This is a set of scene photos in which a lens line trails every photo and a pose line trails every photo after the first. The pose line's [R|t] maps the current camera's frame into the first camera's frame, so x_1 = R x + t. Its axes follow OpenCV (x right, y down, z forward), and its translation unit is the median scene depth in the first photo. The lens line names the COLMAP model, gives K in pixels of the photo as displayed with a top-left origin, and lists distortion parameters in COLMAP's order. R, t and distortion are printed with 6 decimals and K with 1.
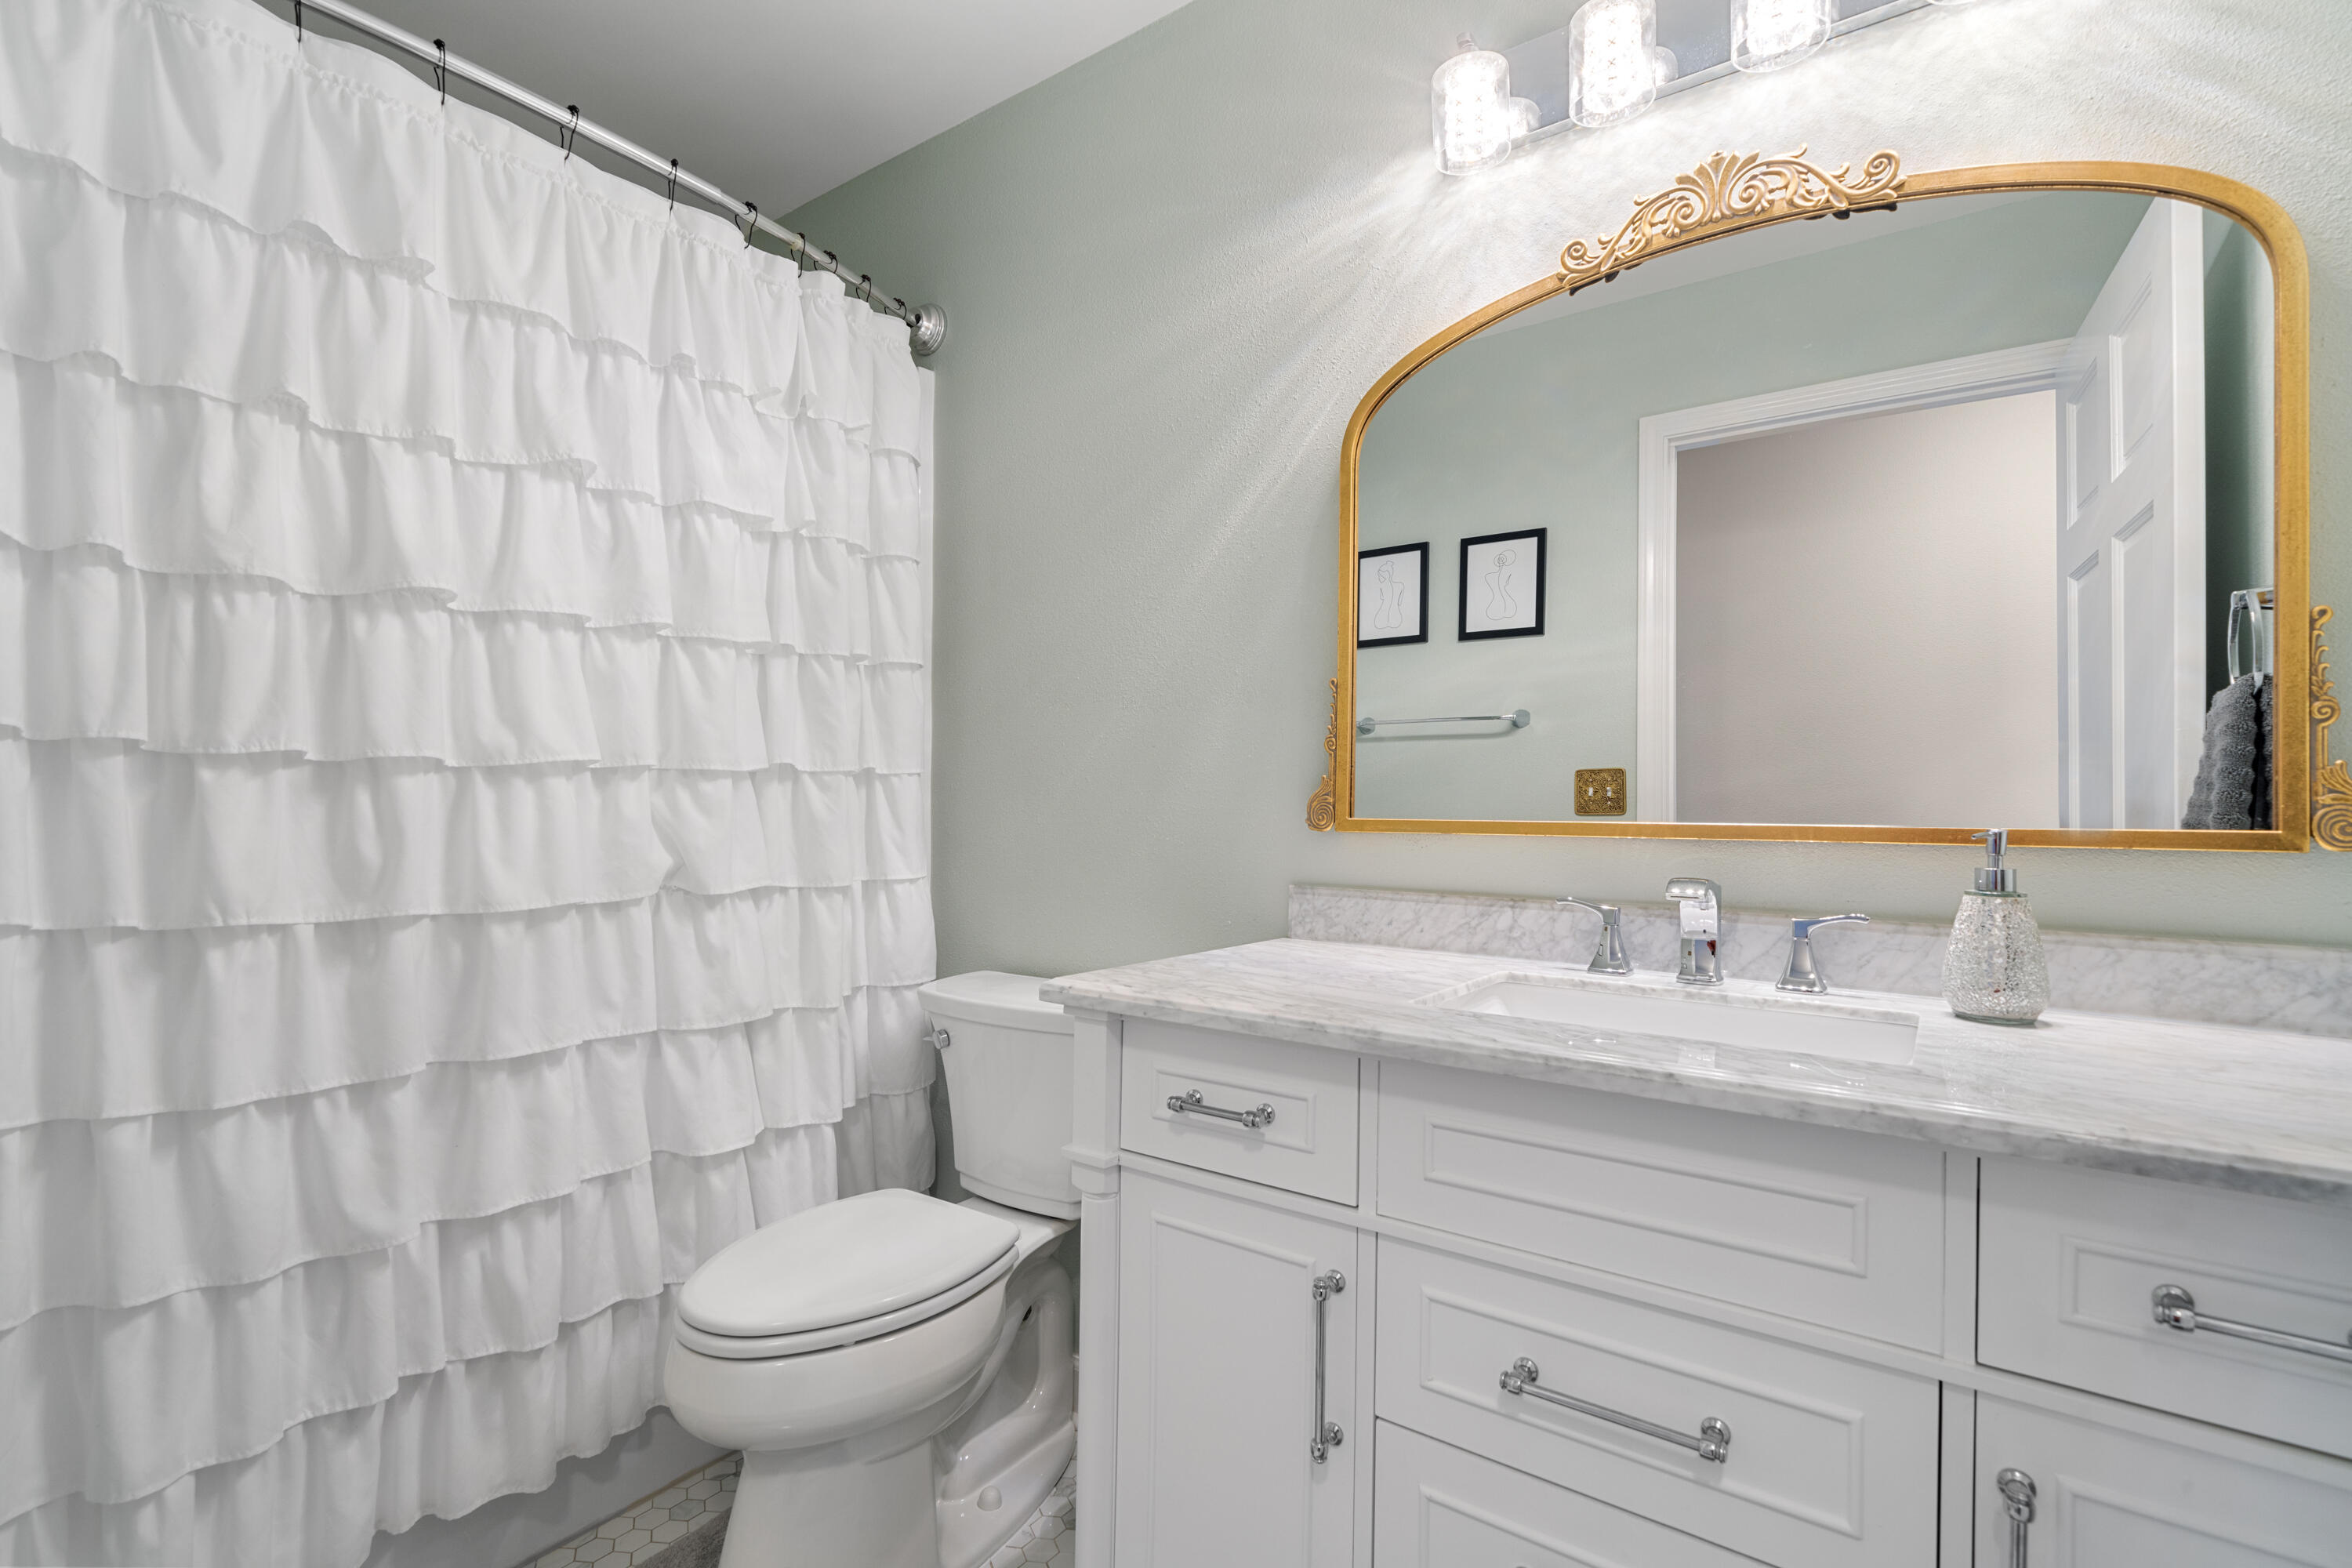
lens RADIAL K [[1083.3, 0, 1176.0], [0, 1083.3, 784.0], [0, 0, 1]] dist [0.000503, 0.000048]
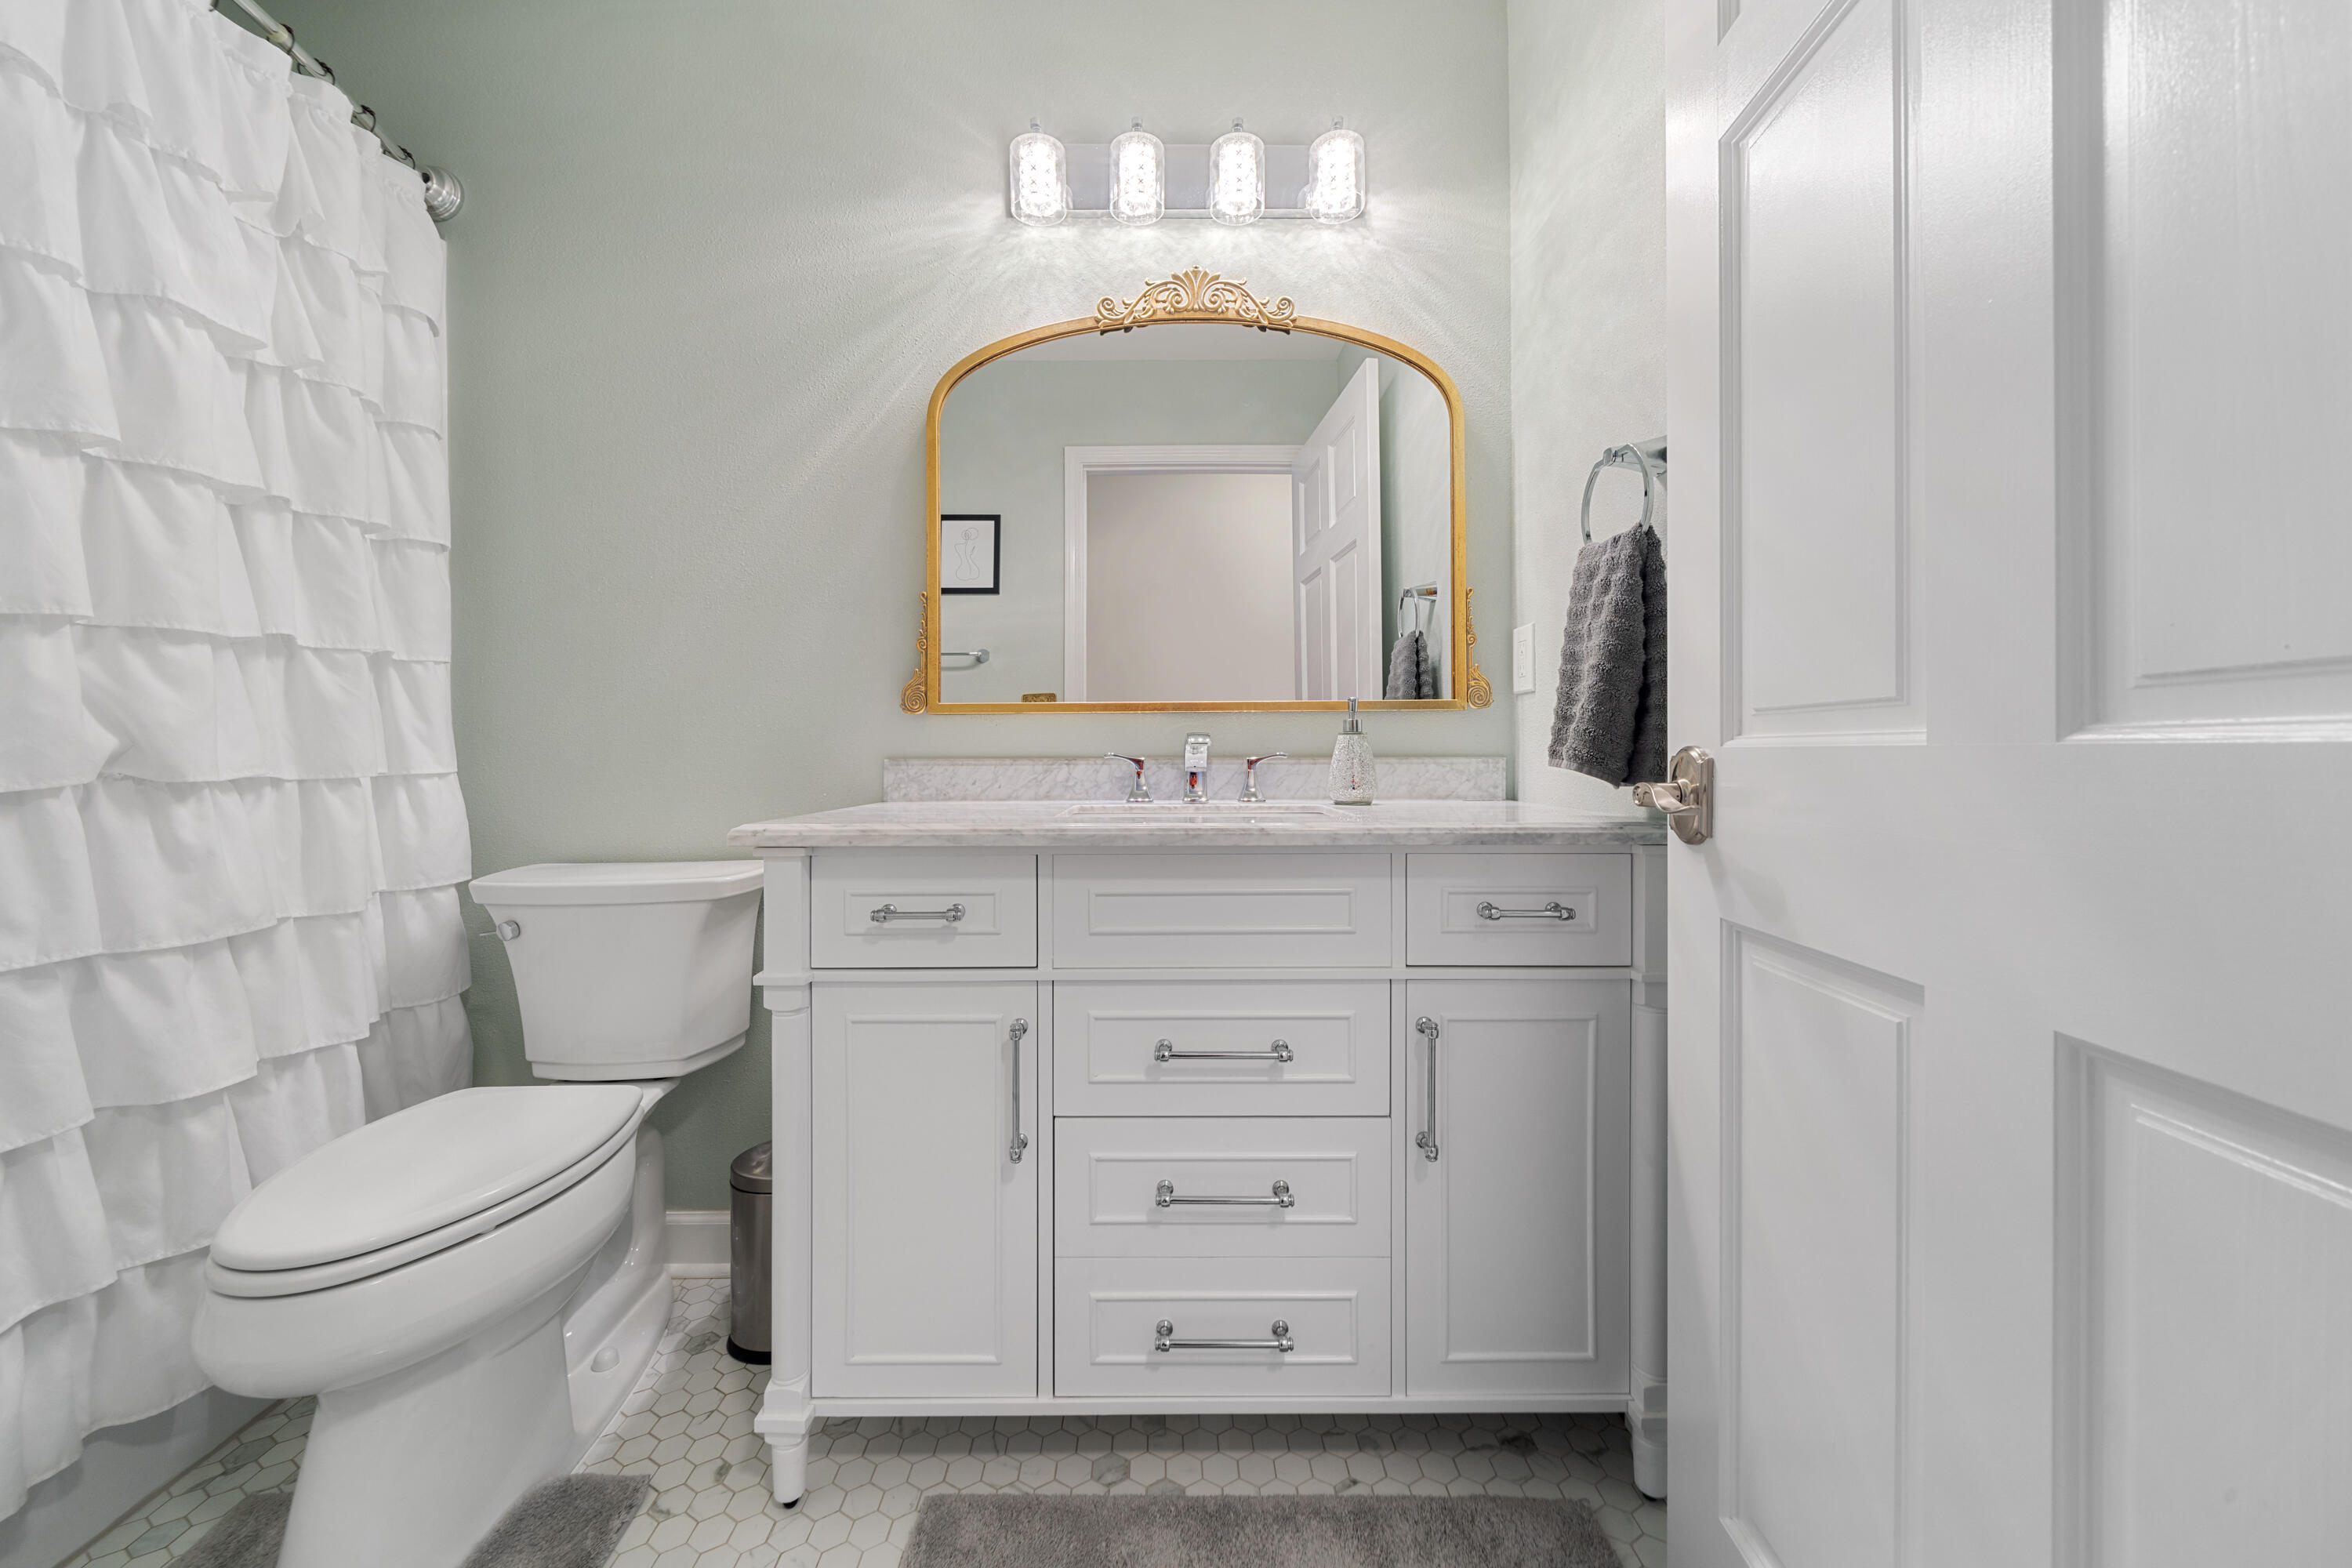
lens RADIAL K [[843.0, 0, 1172.3], [0, 843.0, 741.4], [0, 0, 1]] dist [-0.001508, -0.000147]
pose [[0.805672, -0.009078, 0.592292, -0.203407], [0.003806, 0.999941, 0.010149, 0.067137], [-0.592349, -0.005923, 0.805660, 0.042842]]
